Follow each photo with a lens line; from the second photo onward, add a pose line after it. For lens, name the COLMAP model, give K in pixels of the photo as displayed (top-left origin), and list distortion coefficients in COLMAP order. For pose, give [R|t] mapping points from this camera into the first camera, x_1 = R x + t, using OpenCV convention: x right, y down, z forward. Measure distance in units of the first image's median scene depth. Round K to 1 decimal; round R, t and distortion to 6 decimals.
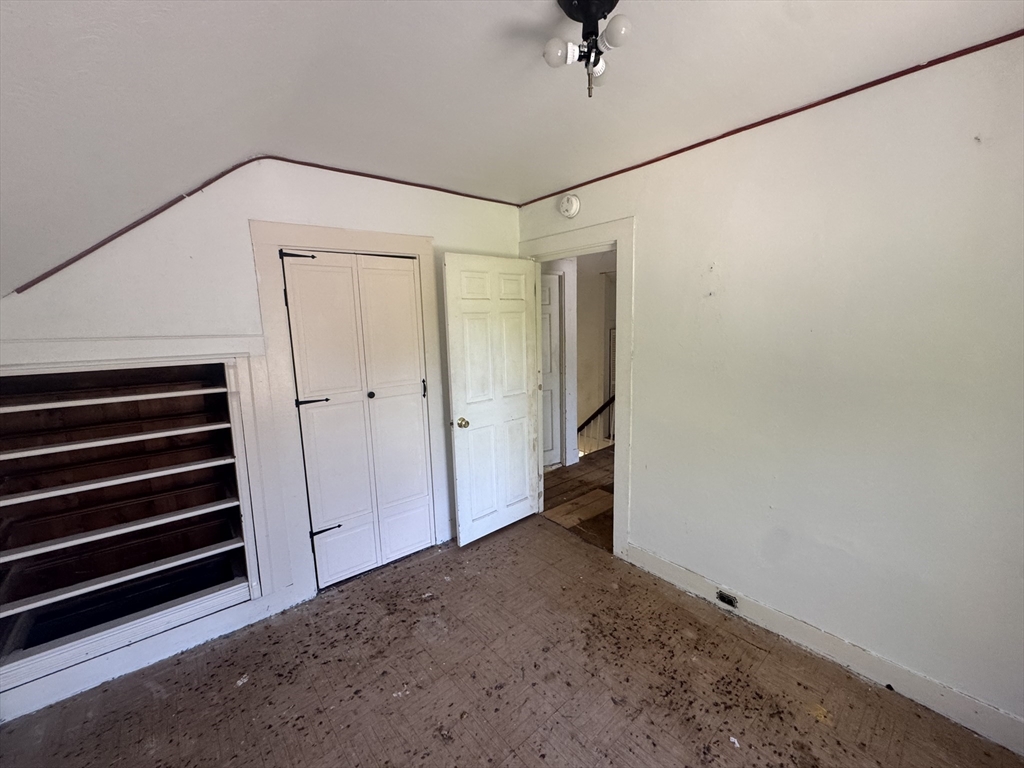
lens RADIAL K [[409.7, 0, 511.2], [0, 409.7, 384.4], [0, 0, 1]] dist [-0.003023, 0.000087]
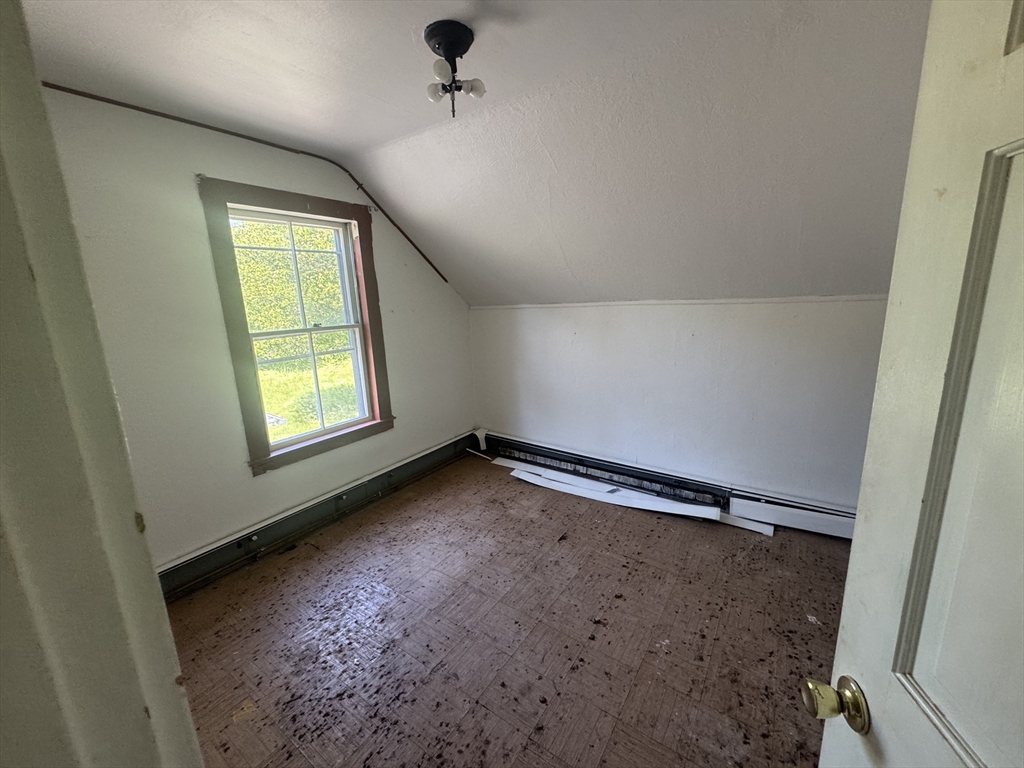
lens RADIAL K [[409.4, 0, 510.2], [0, 409.4, 385.6], [0, 0, 1]] dist [-0.001911, 0.000440]
pose [[-0.965780, 0.111894, -0.233986, 0.258874], [0.020443, 0.932187, 0.361398, -0.213484], [0.258557, 0.344248, -0.902575, 1.561879]]
